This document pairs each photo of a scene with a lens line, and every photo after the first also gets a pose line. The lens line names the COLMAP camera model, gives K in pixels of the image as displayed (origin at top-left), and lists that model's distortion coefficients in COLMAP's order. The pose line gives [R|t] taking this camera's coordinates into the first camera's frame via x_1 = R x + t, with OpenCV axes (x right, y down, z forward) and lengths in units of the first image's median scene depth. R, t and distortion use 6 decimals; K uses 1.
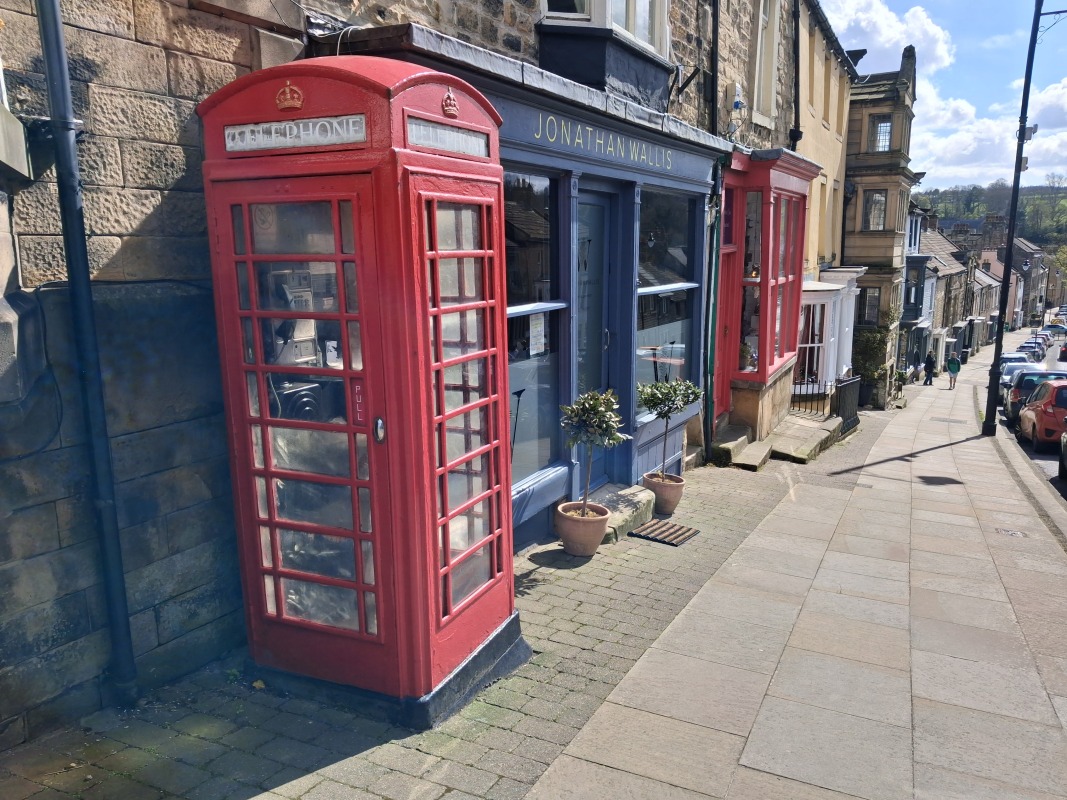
lens RADIAL K [[848.3, 0, 523.1], [0, 848.3, 424.9], [0, 0, 1]] dist [-0.003854, -0.018887]
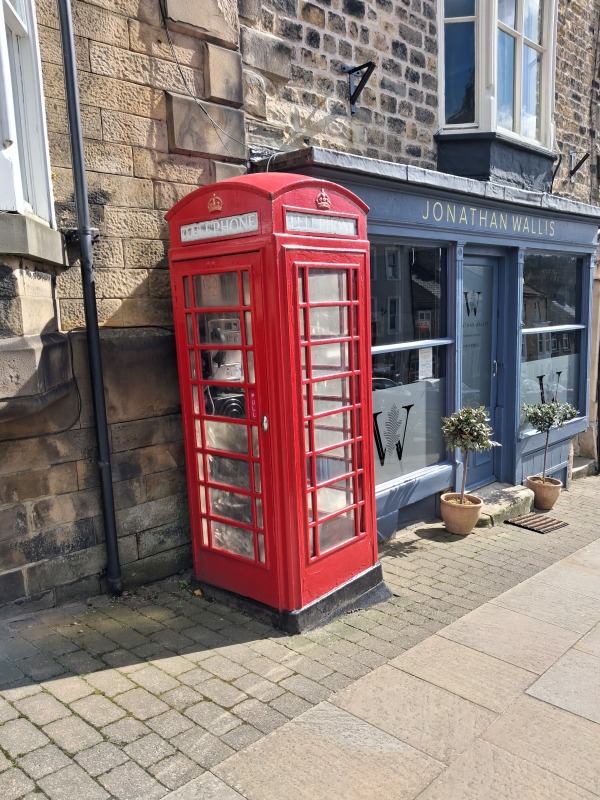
lens RADIAL K [[636.0, 0, 276.6], [0, 636.0, 423.5], [0, 0, 1]] dist [-0.003854, -0.018887]
pose [[0.947127, 0.028830, -0.319561, 0.181680], [-0.037212, 0.999104, -0.020153, 0.025043], [0.318694, 0.030979, 0.947351, -0.038459]]
